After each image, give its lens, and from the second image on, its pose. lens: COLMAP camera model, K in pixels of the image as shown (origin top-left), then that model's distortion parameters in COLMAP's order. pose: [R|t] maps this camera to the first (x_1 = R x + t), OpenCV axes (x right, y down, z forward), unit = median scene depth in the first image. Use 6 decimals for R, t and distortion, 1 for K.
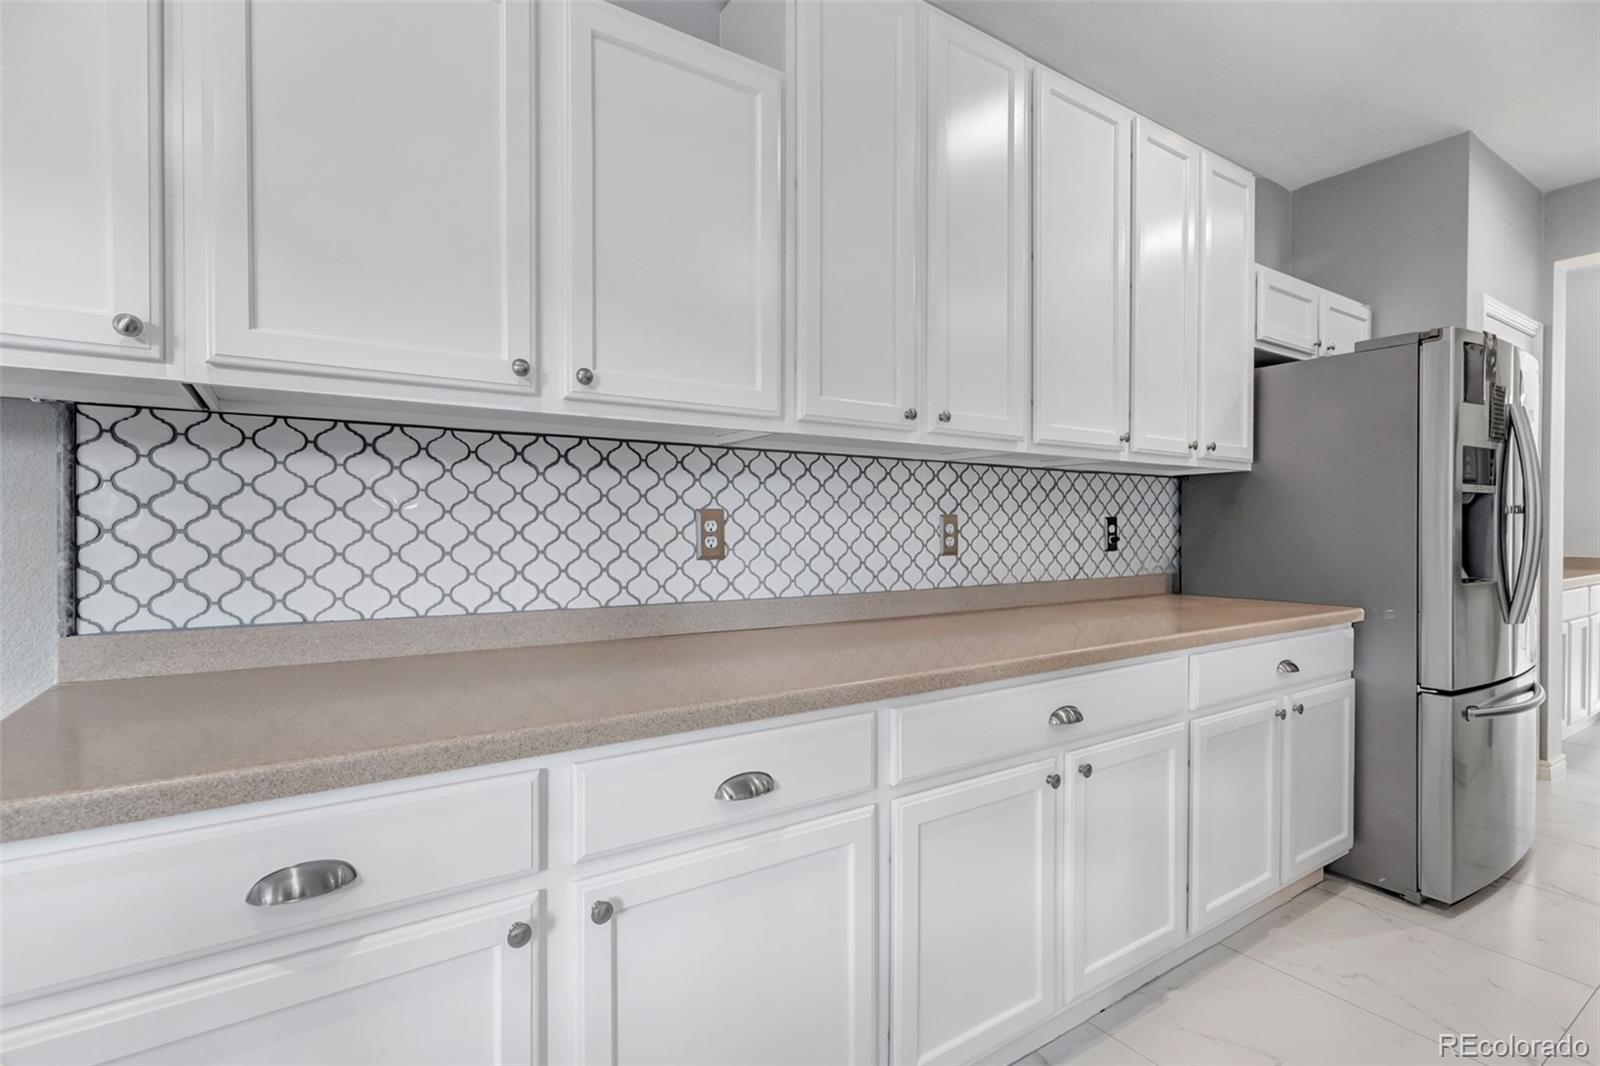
lens RADIAL K [[731.6, 0, 800.0], [0, 731.6, 533.0], [0, 0, 1]] dist [0.000001, 0.000004]
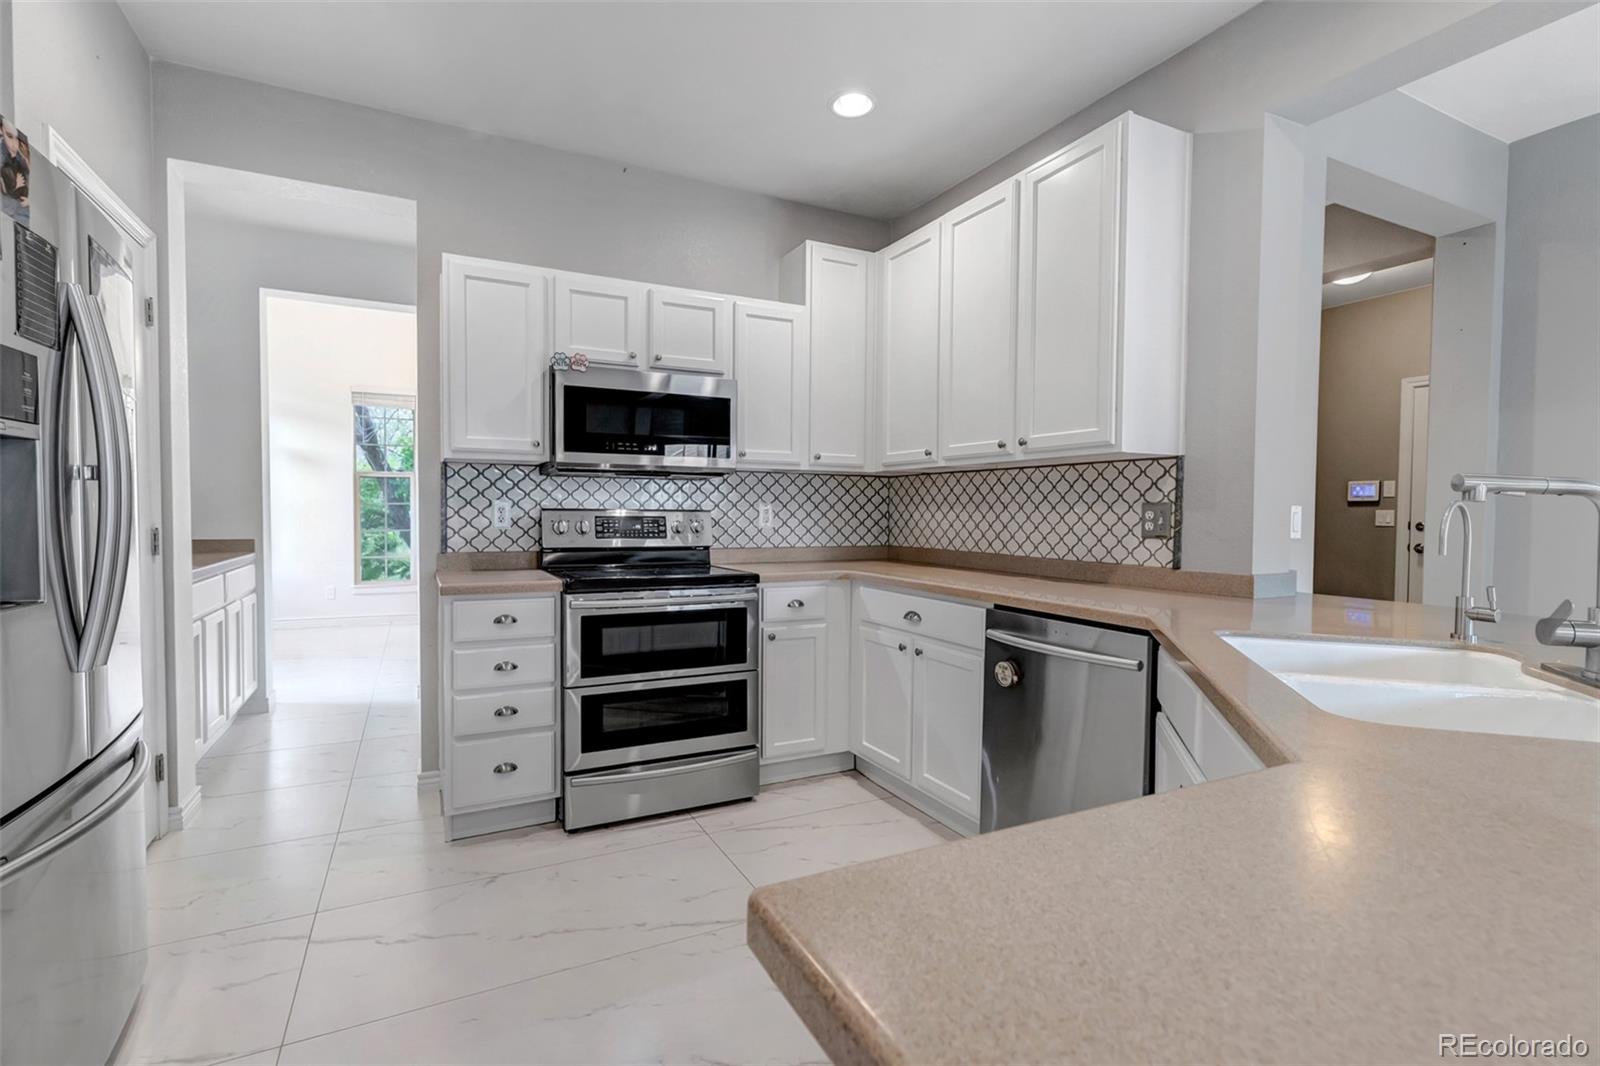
lens RADIAL K [[731.6, 0, 800.0], [0, 731.6, 533.0], [0, 0, 1]] dist [0.000001, 0.000004]
pose [[0.096841, -0.029861, 0.994852, 0.430222], [0.002968, 0.999554, 0.029713, 0.000855], [-0.995295, 0.000075, 0.096887, 0.358208]]
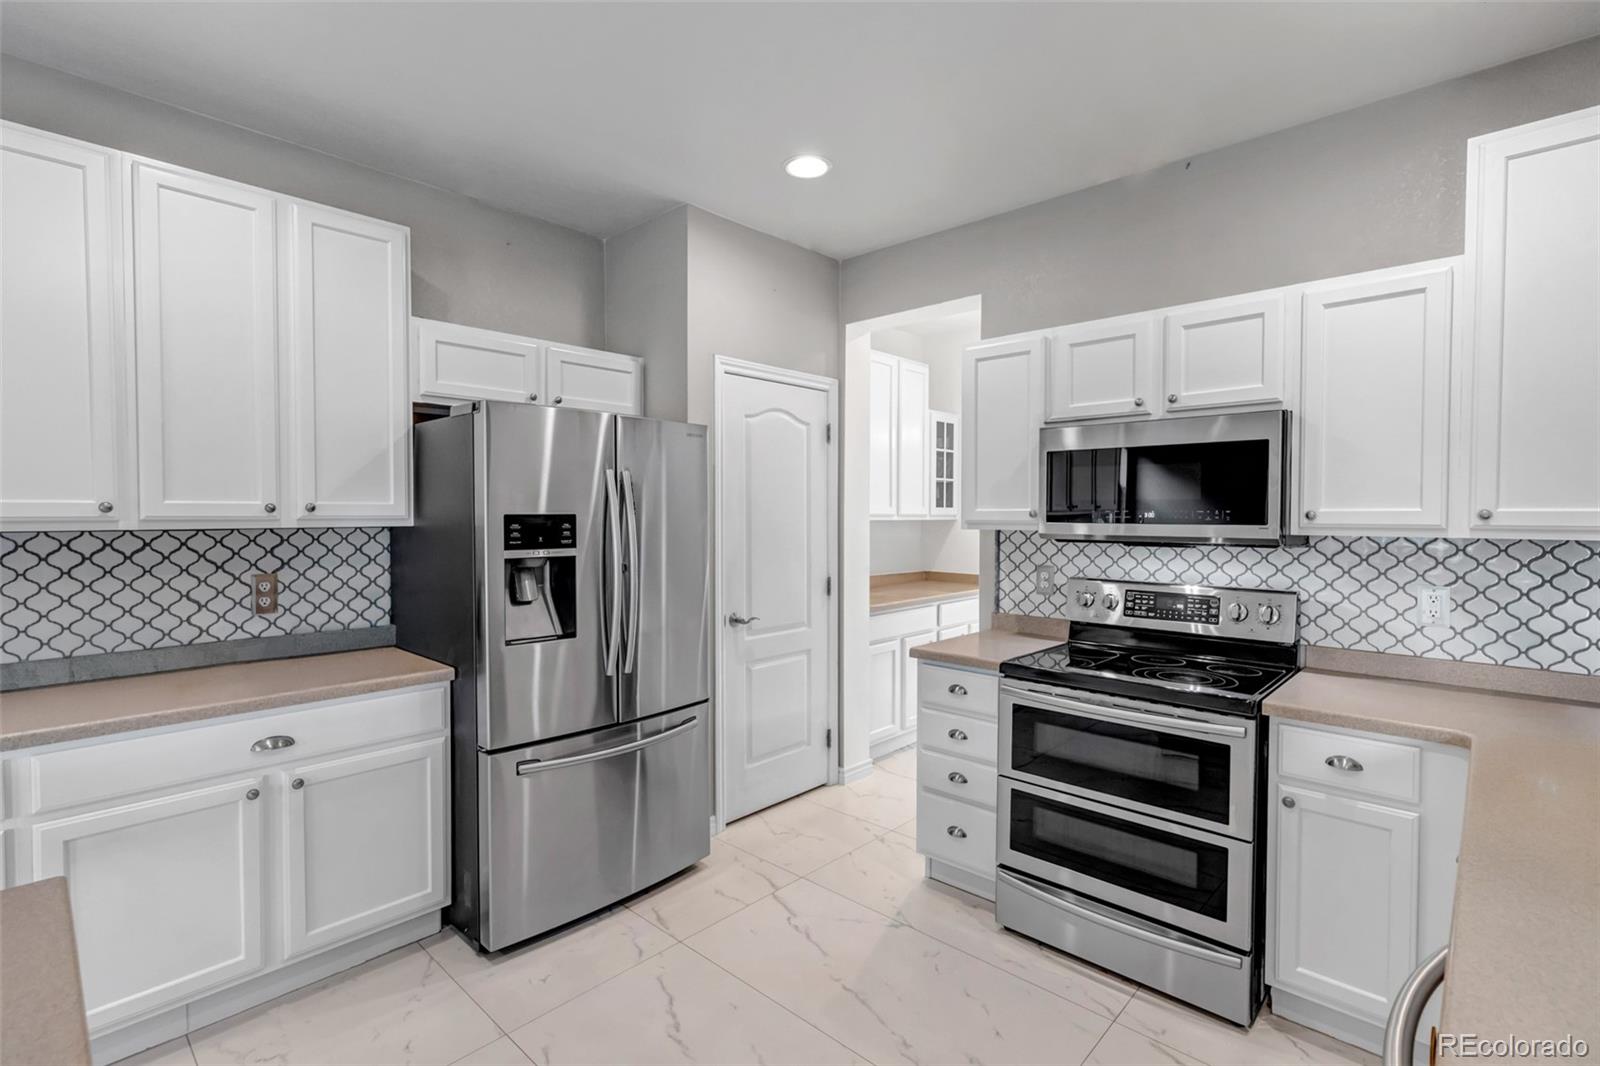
lens RADIAL K [[740.2, 0, 794.3], [0, 740.2, 527.3], [0, 0, 1]] dist [0.001309, 0.000334]
pose [[0.969822, -0.003940, 0.243781, 0.899039], [0.001396, 0.999943, 0.010607, -0.095753], [-0.243809, -0.009946, 0.969772, -0.109789]]
